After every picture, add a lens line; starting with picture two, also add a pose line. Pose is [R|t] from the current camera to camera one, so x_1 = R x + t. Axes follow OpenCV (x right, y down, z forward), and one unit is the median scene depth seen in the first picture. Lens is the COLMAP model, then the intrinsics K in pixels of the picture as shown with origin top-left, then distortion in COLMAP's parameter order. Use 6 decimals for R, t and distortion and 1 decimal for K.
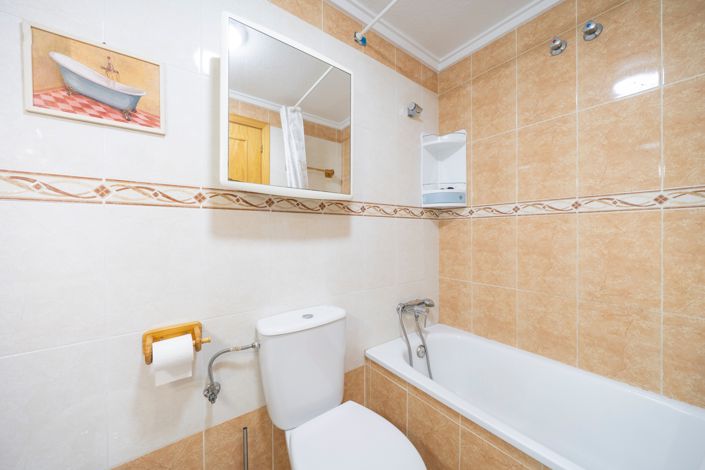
lens RADIAL K [[252.7, 0, 352.5], [0, 252.7, 235.0], [0, 0, 1]] dist [-0.008351, 0.000082]
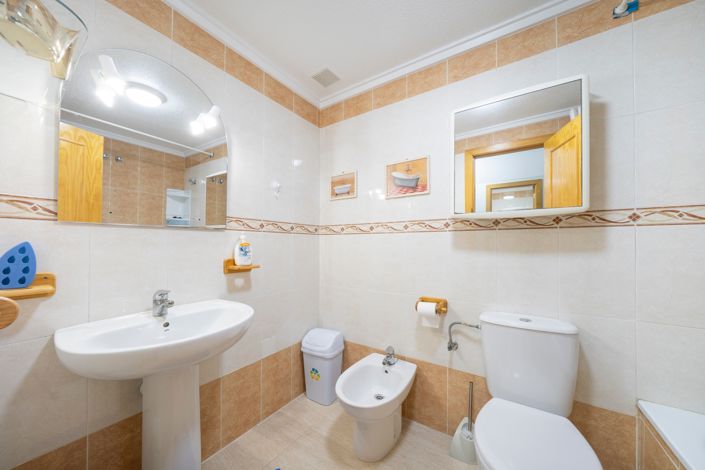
lens RADIAL K [[252.7, 0, 352.5], [0, 252.7, 235.0], [0, 0, 1]] dist [-0.008351, 0.000082]
pose [[0.331504, -0.032169, -0.942905, 0.744538], [-0.009924, 0.999244, -0.037580, -0.012854], [0.943402, 0.021815, 0.330934, -0.139061]]
